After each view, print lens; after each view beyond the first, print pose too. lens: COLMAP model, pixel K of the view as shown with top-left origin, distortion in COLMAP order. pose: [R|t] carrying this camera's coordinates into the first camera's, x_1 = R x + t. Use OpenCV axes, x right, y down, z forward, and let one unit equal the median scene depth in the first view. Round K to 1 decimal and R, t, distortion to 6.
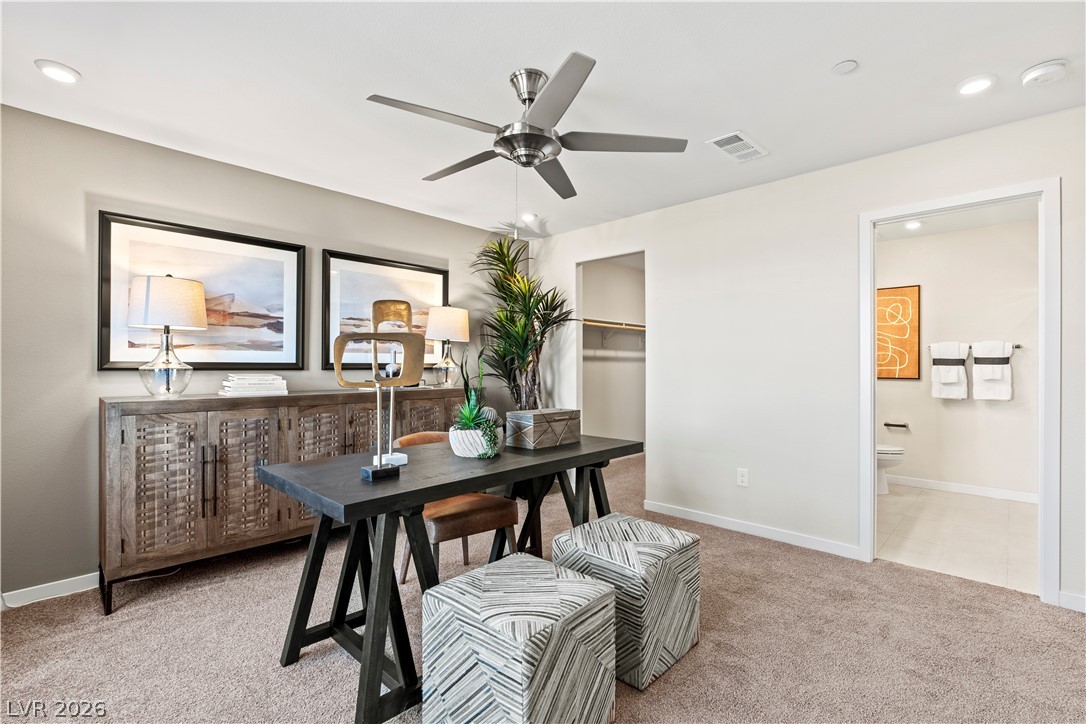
lens RADIAL K [[484.8, 0, 539.8], [0, 484.8, 363.9], [0, 0, 1]] dist [-0.000730, 0.000404]
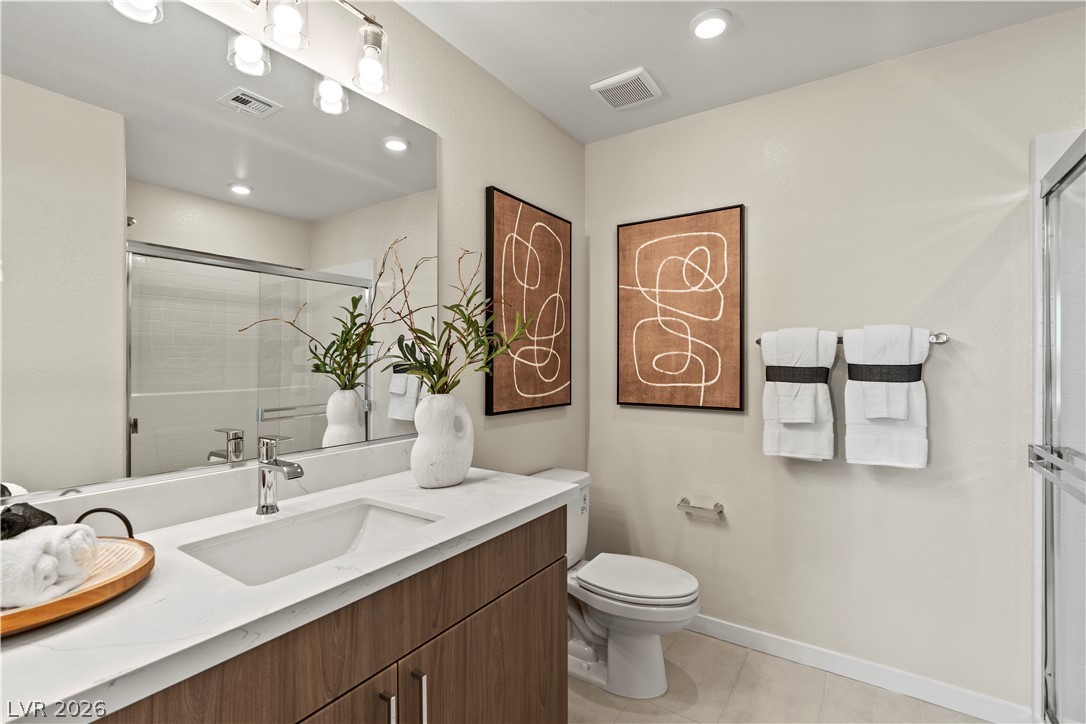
lens RADIAL K [[484.8, 0, 547.1], [0, 484.8, 359.2], [0, 0, 1]] dist [-0.000730, 0.000404]
pose [[0.986332, -0.003273, 0.164736, 0.557502], [0.003767, 0.999989, -0.002691, -0.017348], [-0.164725, 0.003275, 0.986334, 0.614470]]
